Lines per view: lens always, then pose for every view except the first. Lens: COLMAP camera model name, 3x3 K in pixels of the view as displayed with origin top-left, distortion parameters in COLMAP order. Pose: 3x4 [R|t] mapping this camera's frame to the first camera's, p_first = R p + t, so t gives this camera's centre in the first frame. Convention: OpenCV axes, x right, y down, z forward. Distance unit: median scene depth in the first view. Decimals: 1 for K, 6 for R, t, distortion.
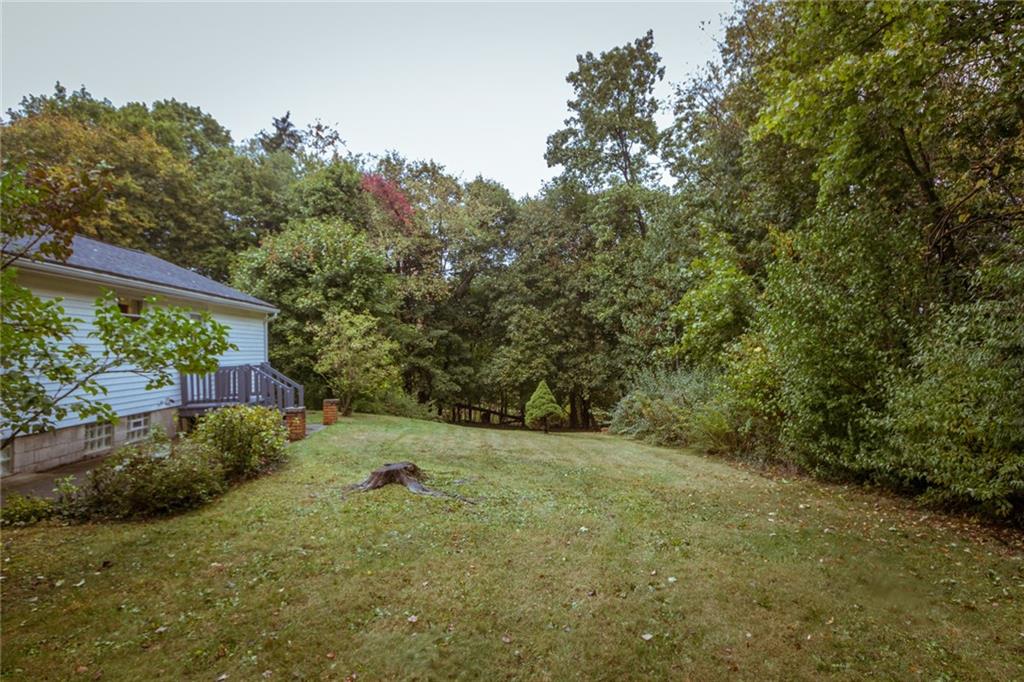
lens RADIAL K [[571.9, 0, 512.0], [0, 571.9, 341.0], [0, 0, 1]] dist [0.018431, -0.026255]
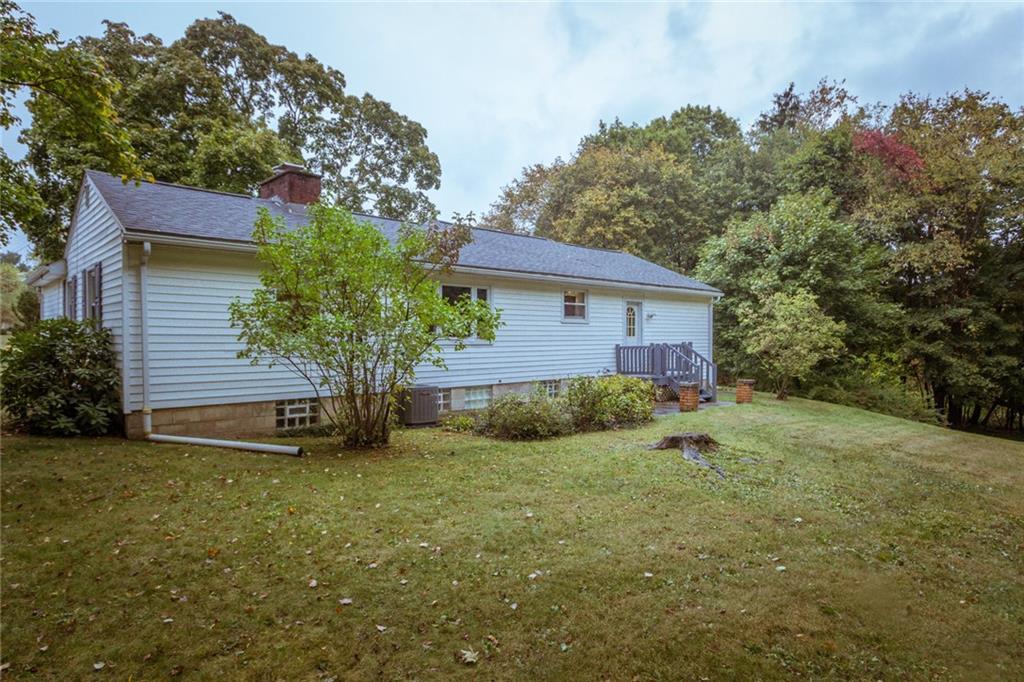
lens RADIAL K [[603.7, 0, 512.0], [0, 603.7, 341.0], [0, 0, 1]] dist [0.000797, -0.035371]
pose [[0.614161, 0.017256, -0.788992, 0.155823], [0.005423, 0.999645, 0.026084, 0.001708], [0.789162, -0.020299, 0.613849, 0.007445]]
